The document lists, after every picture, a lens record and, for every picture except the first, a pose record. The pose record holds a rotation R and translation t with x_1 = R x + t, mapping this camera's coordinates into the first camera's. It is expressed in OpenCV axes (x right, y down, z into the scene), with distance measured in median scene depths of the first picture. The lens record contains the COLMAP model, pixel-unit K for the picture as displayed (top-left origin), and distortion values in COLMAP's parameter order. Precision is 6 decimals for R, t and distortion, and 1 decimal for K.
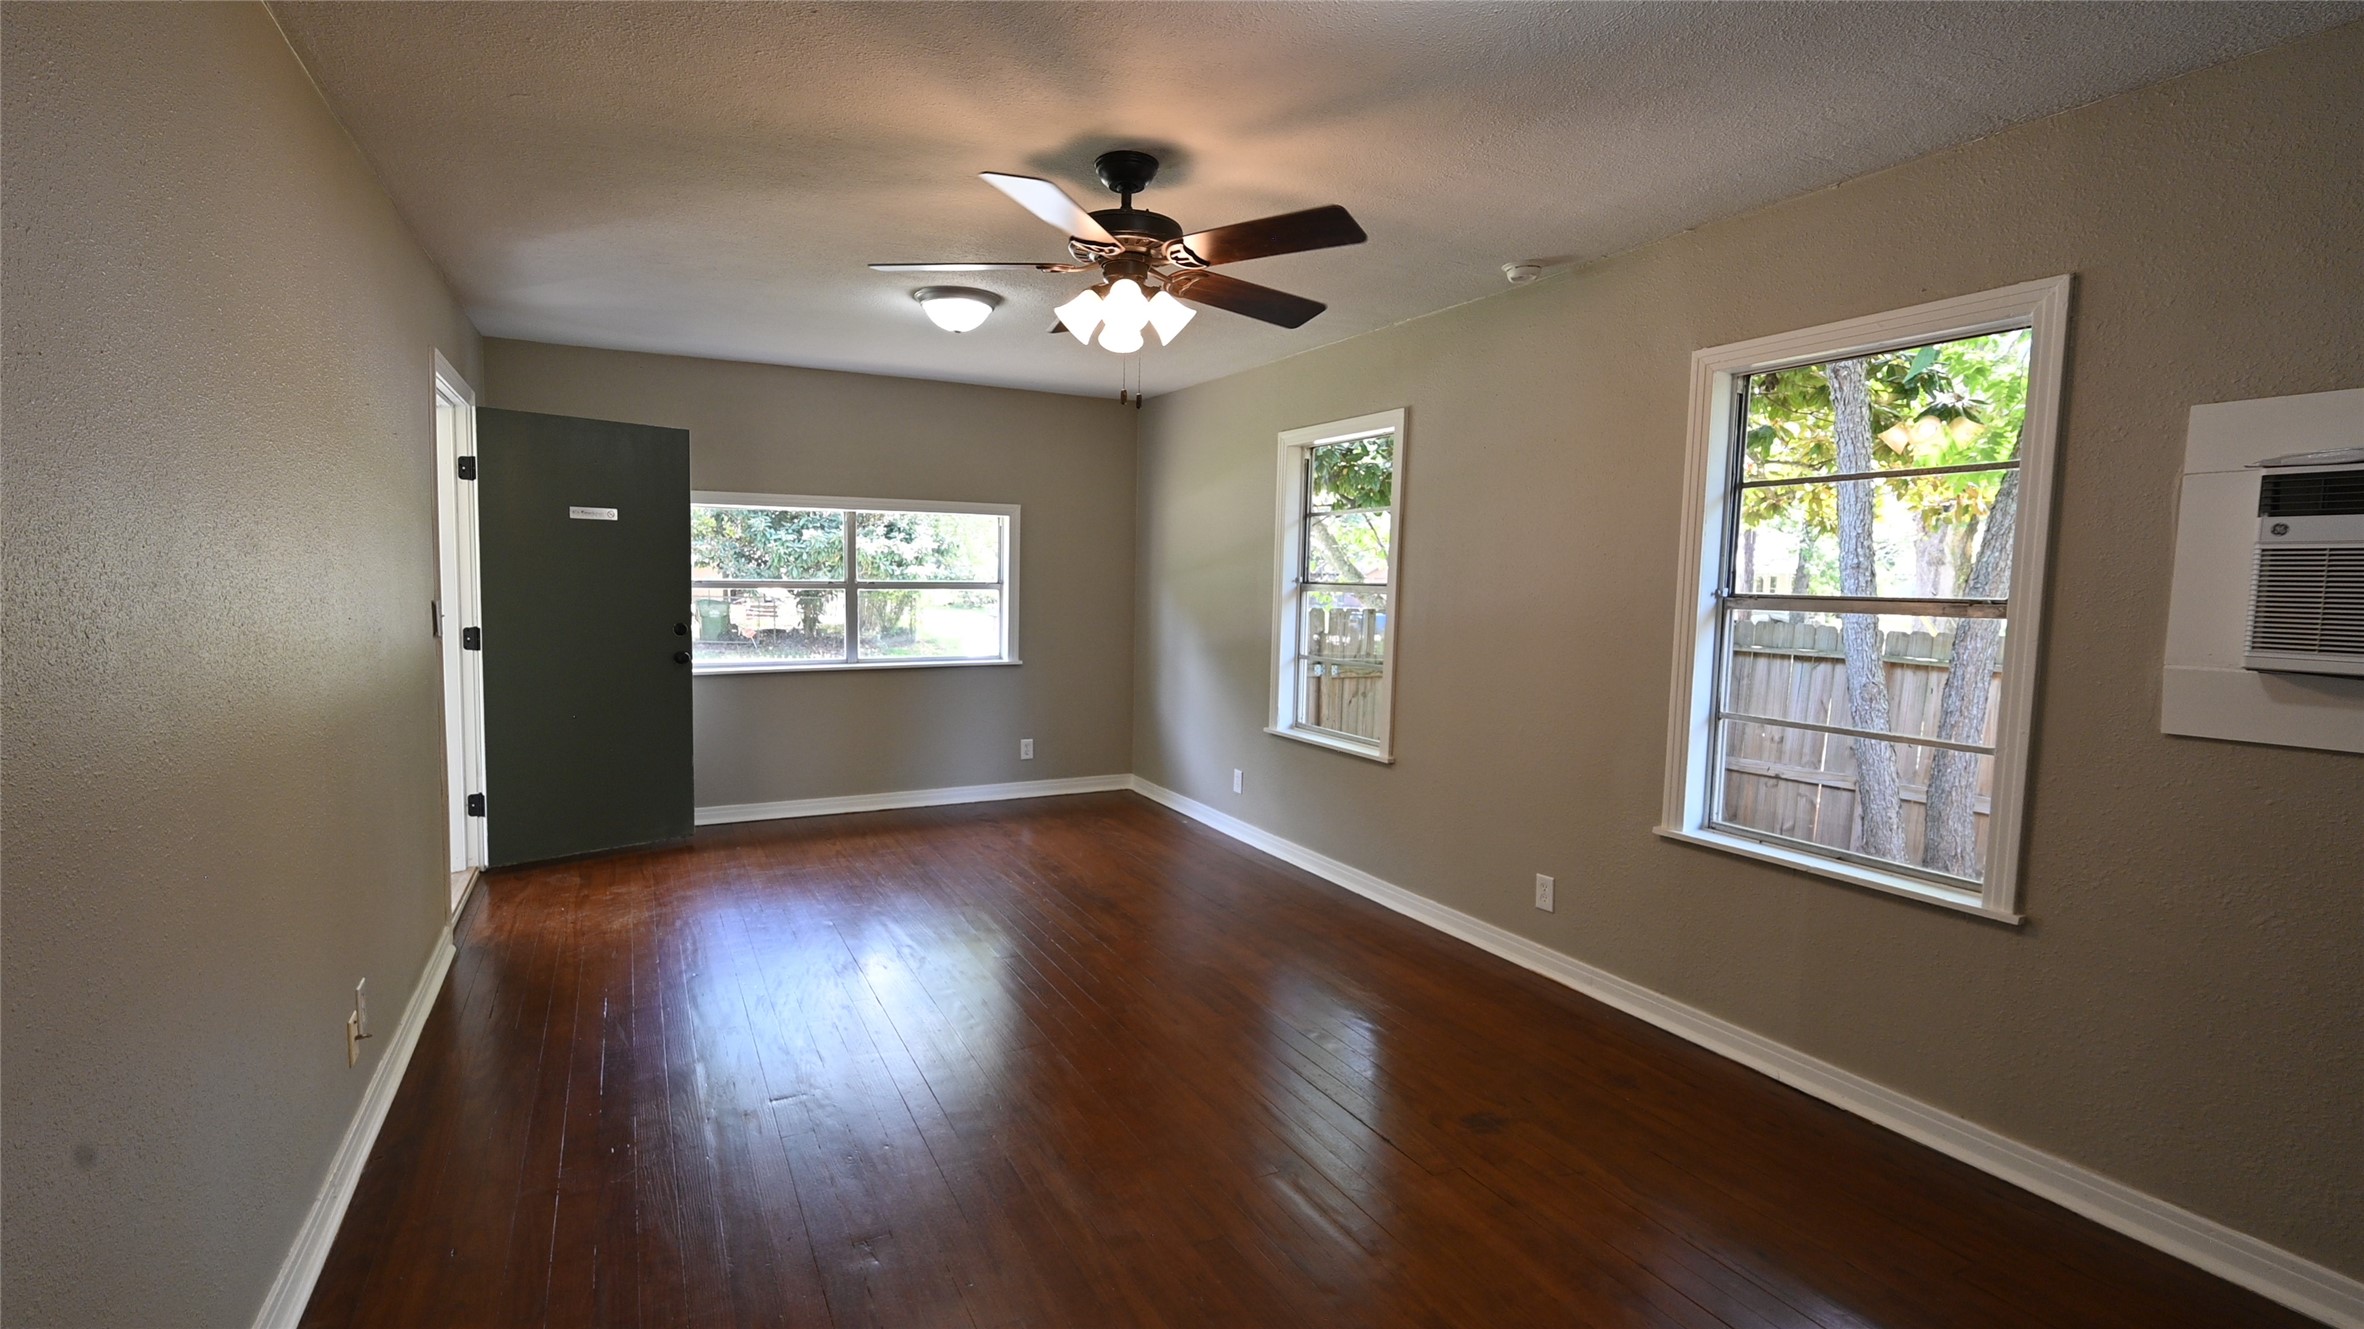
lens RADIAL K [[1136.6, 0, 1202.8], [0, 1136.6, 666.9], [0, 0, 1]] dist [-0.000205, 0.000300]
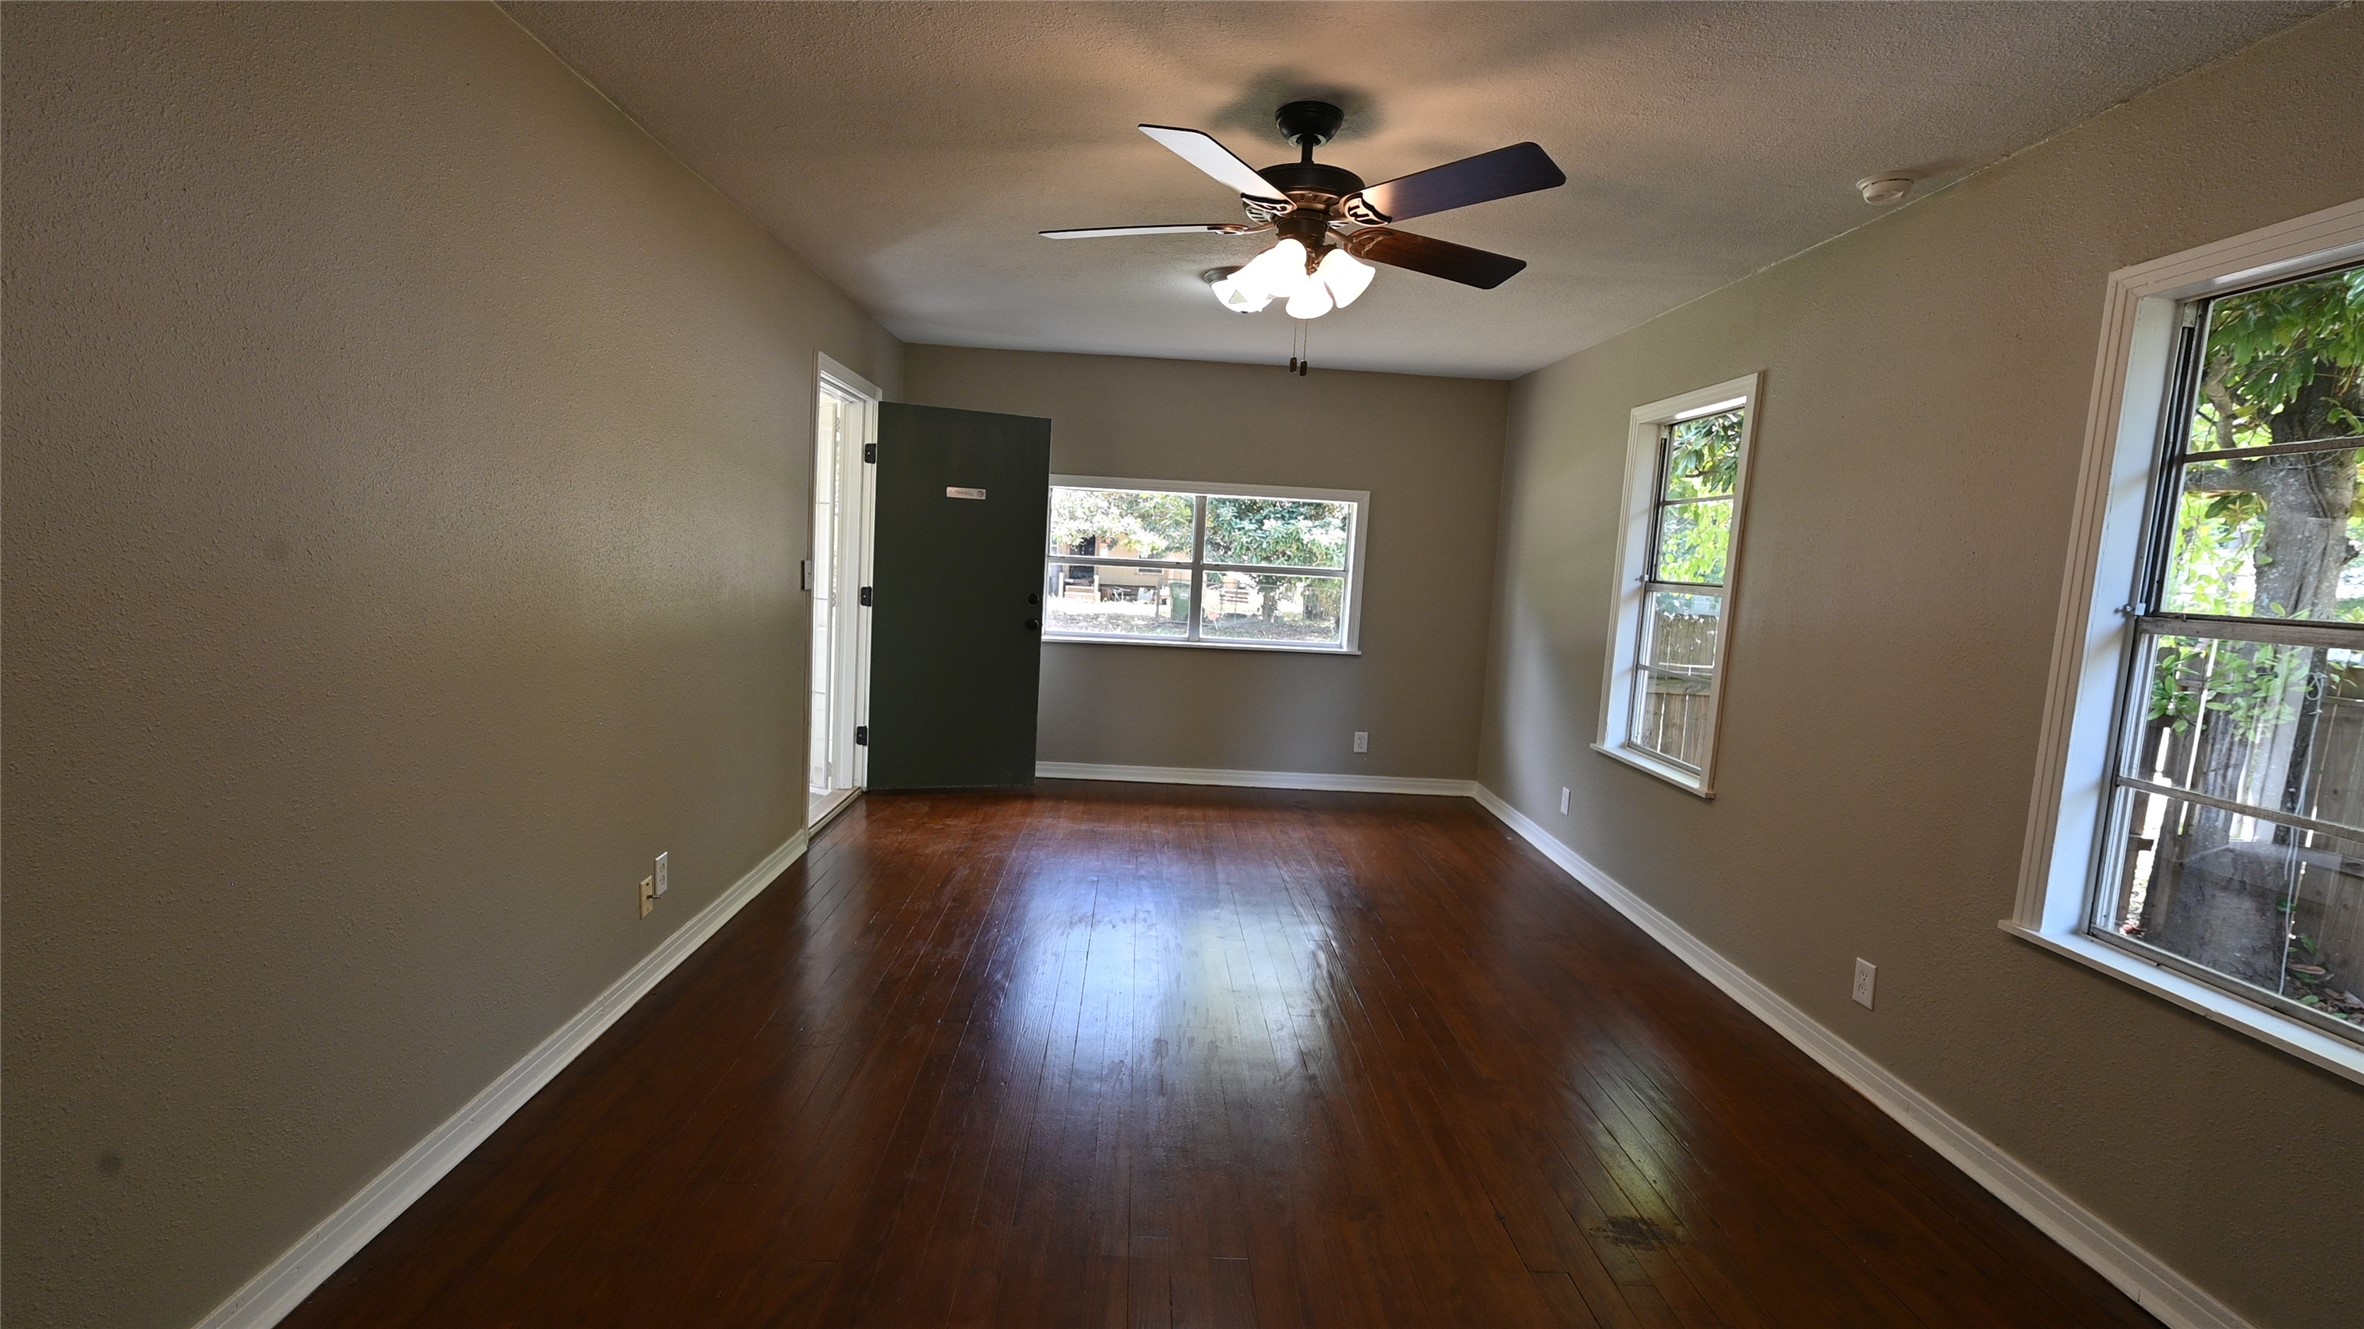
lens RADIAL K [[1151.2, 0, 1177.4], [0, 1151.2, 675.9], [0, 0, 1]] dist [0.018551, -0.000541]
pose [[0.892478, 0.079285, -0.444068, 0.186564], [-0.075290, 0.996805, 0.026656, 0.001314], [0.444763, 0.009644, 0.895596, 0.058504]]
